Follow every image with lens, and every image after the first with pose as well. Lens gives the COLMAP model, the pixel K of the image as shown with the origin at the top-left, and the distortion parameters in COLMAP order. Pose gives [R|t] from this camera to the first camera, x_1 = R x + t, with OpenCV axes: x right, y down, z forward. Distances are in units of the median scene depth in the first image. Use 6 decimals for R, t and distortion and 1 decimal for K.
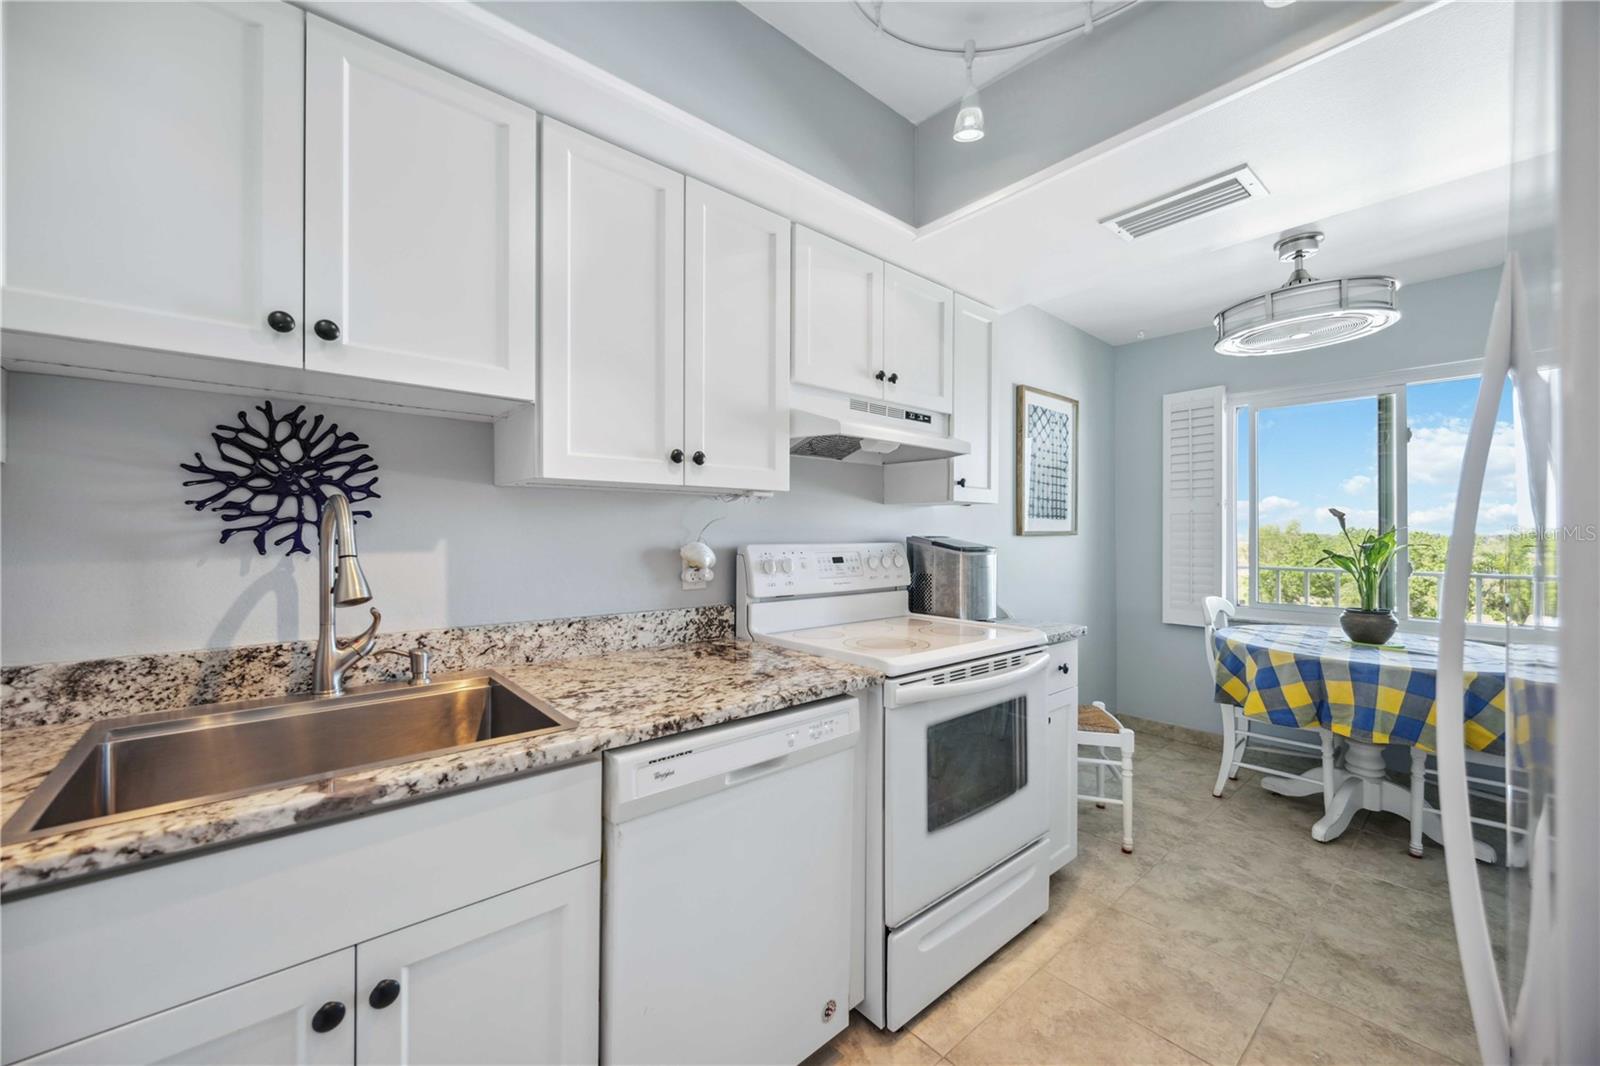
lens RADIAL K [[612.1, 0, 796.9], [0, 612.1, 535.8], [0, 0, 1]] dist [-0.000594, 0.000268]
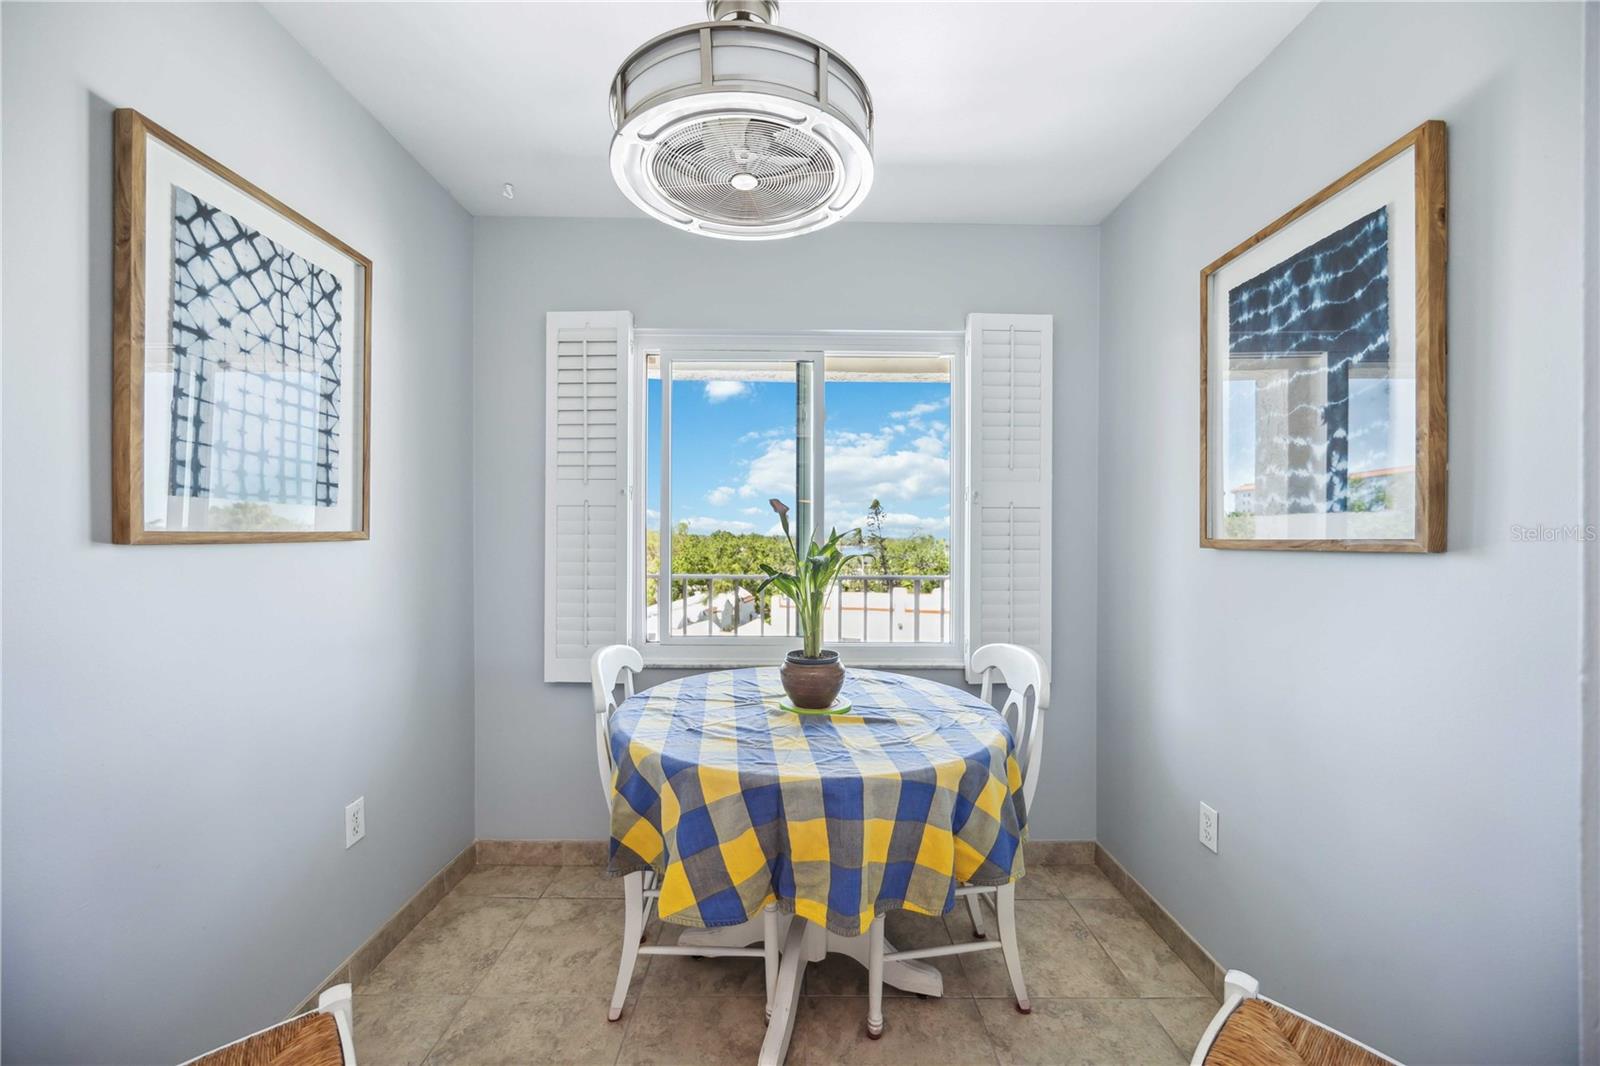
lens RADIAL K [[612.1, 0, 796.9], [0, 612.1, 535.8], [0, 0, 1]] dist [-0.000594, 0.000268]
pose [[0.647117, 0.001221, 0.762390, 0.407550], [-0.001833, 0.999998, -0.000045, -0.006640], [-0.762389, -0.001368, 0.647118, 0.568696]]
